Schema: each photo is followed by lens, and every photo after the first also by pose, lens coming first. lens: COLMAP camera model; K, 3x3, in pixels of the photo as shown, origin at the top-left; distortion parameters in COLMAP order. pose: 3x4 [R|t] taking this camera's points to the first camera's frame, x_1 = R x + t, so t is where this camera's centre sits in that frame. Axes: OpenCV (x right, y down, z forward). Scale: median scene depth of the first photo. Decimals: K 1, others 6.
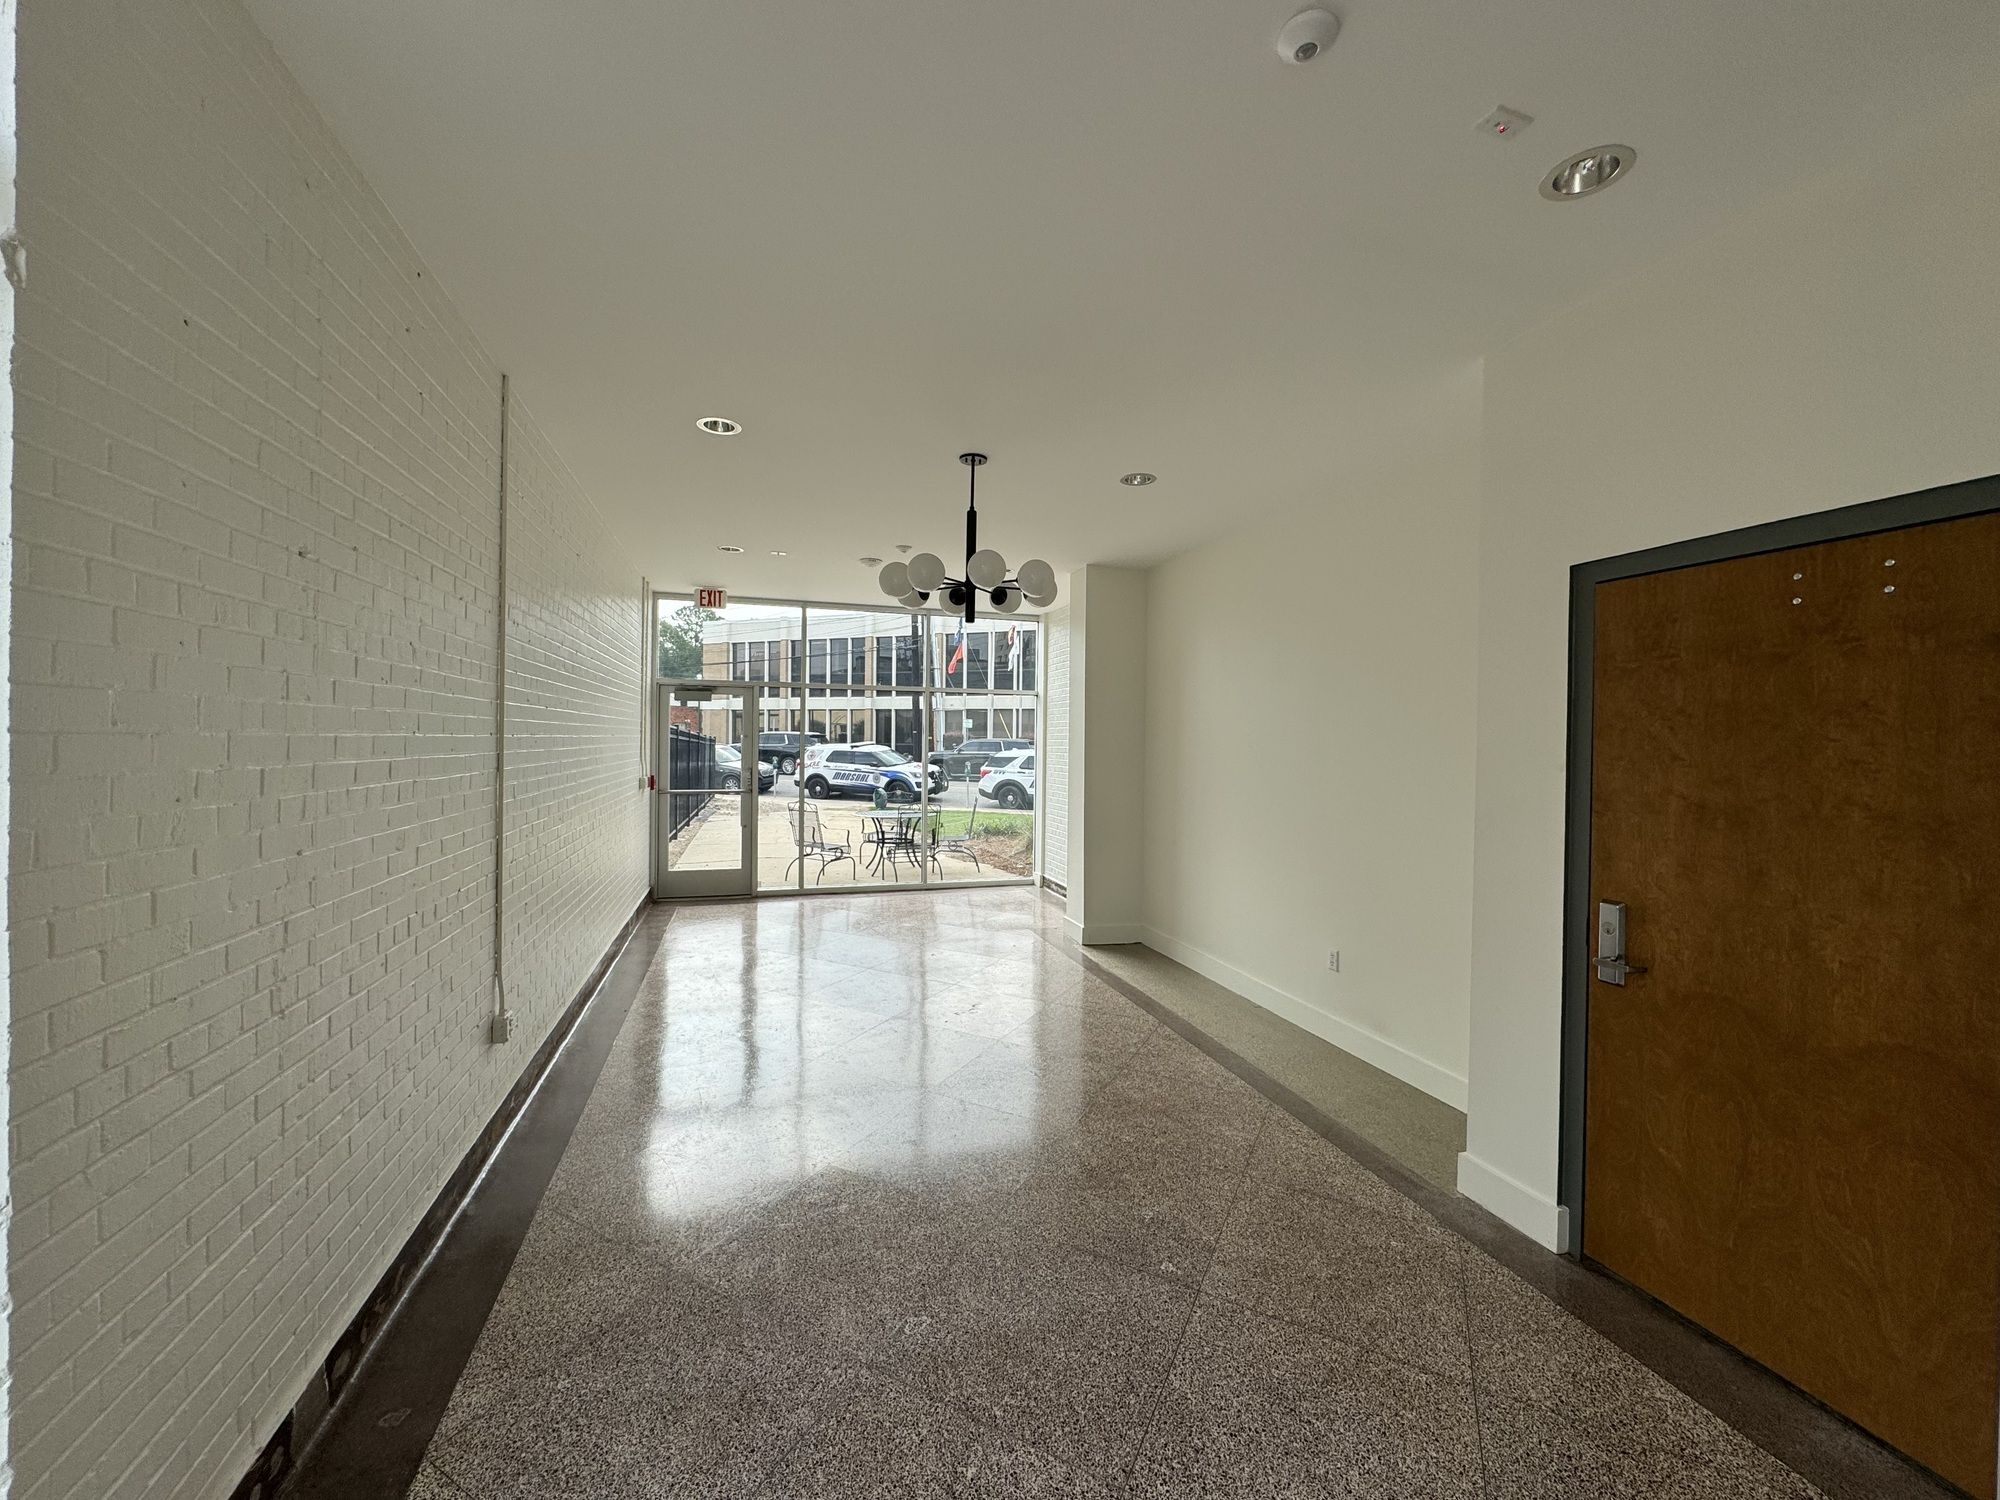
lens RADIAL K [[795.4, 0, 1004.9], [0, 795.4, 742.4], [0, 0, 1]] dist [-0.000824, -0.000036]
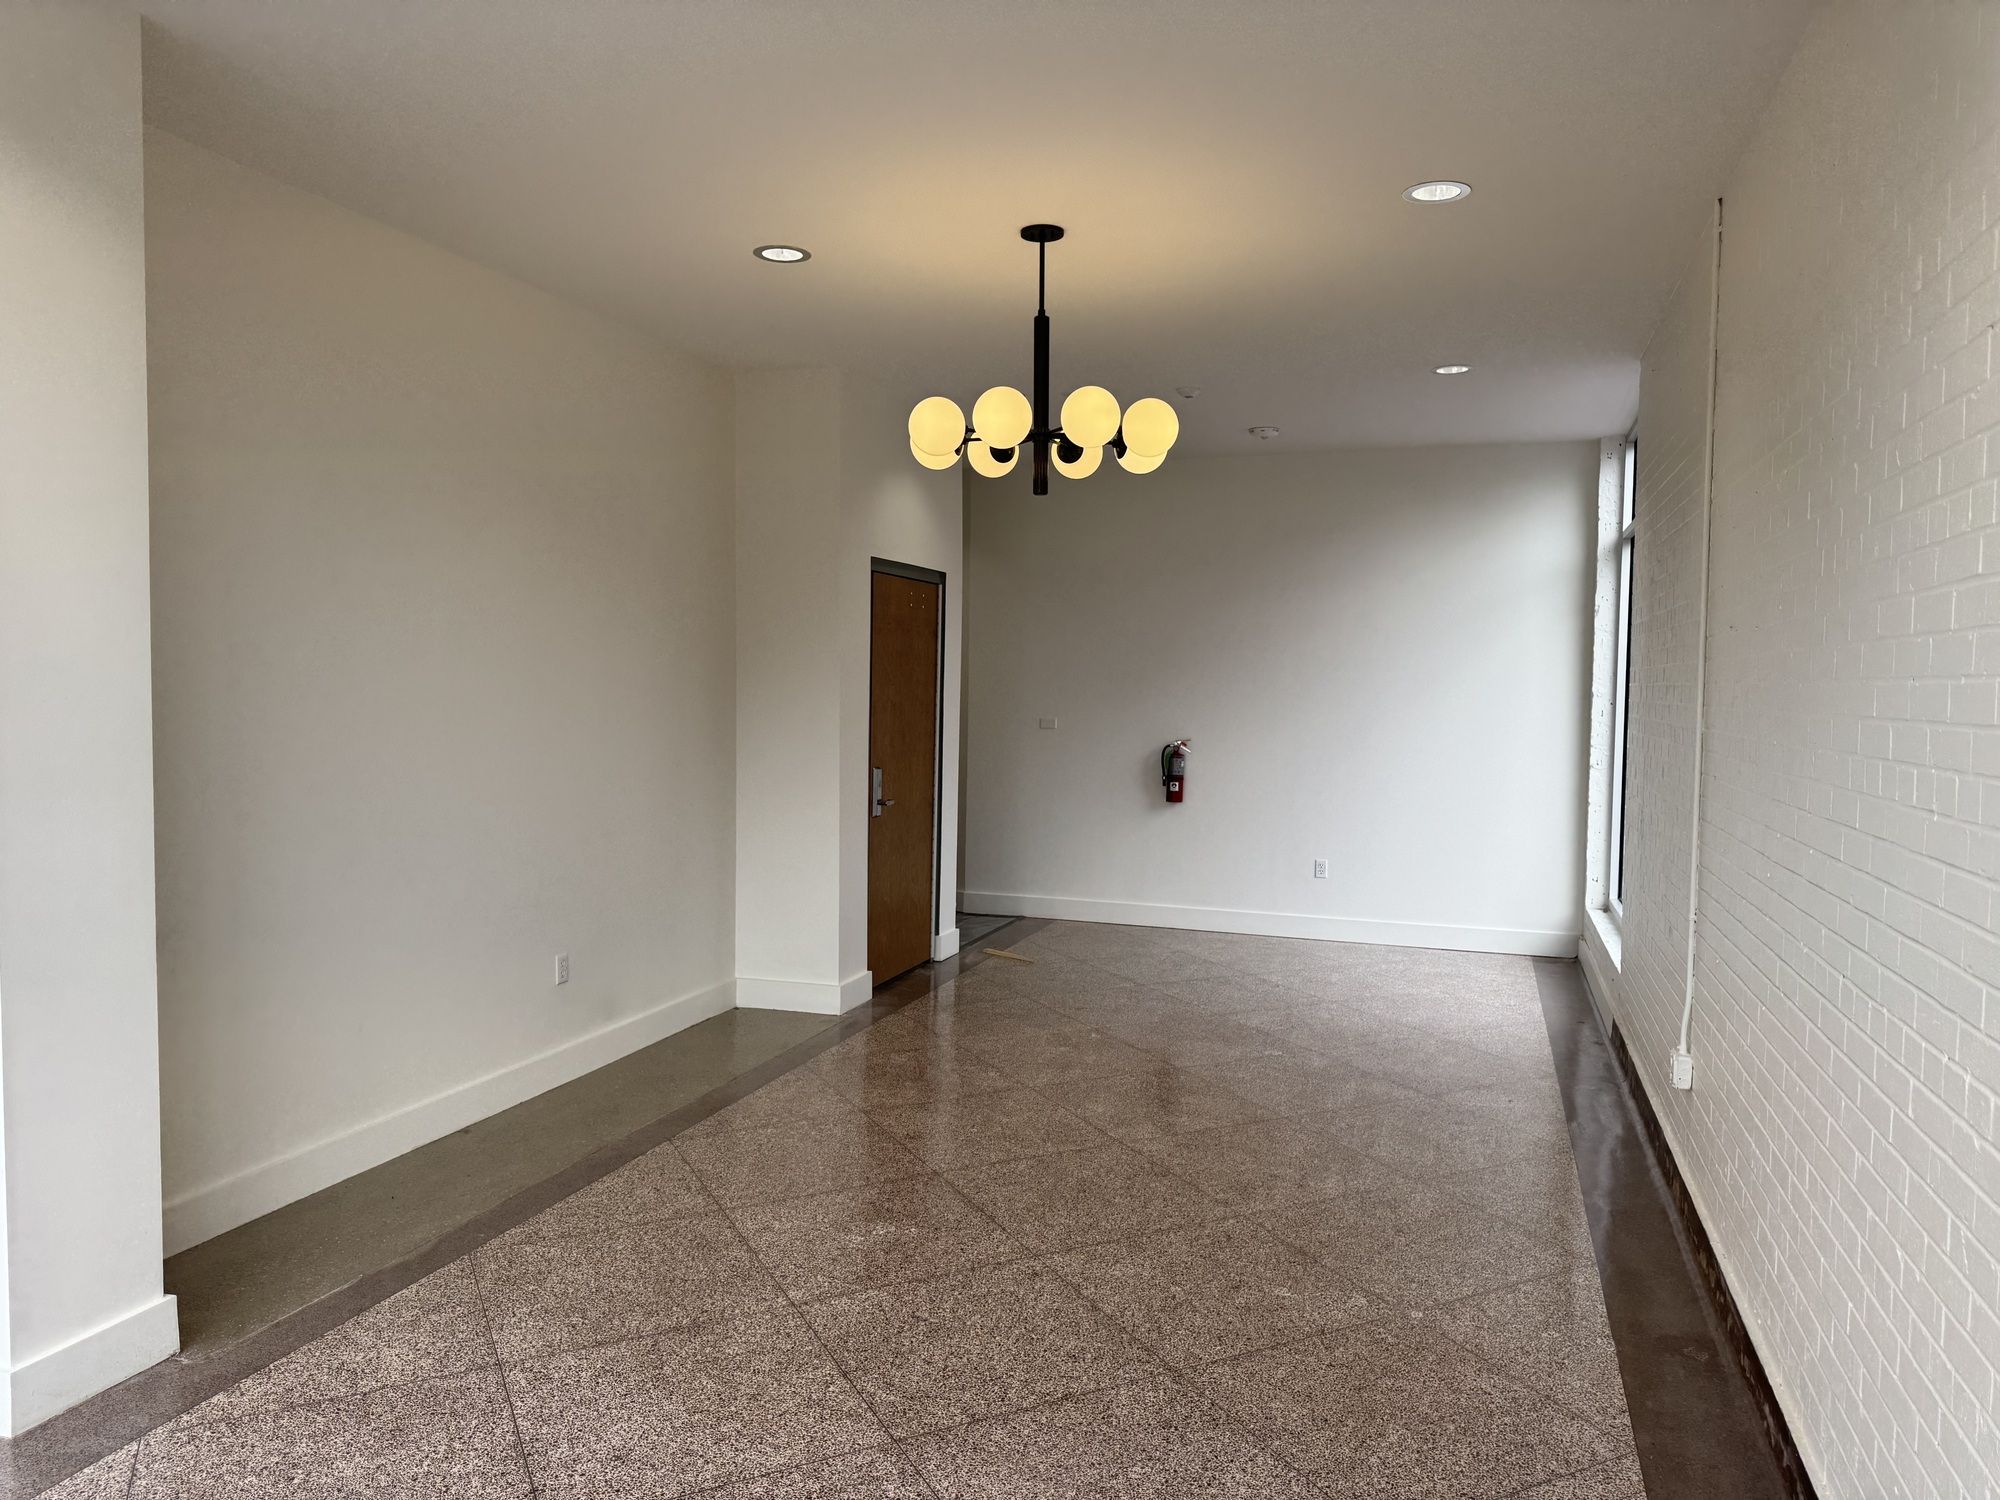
lens RADIAL K [[1428.6, 0, 1000.0], [0, 1428.6, 750.0], [0, 0, 1]] dist [0.068383, -0.098355]
pose [[-0.809367, -0.051664, 0.585027, -0.706878], [-0.020549, 0.998005, 0.059705, -0.011922], [-0.586944, 0.036302, -0.808813, 1.943334]]
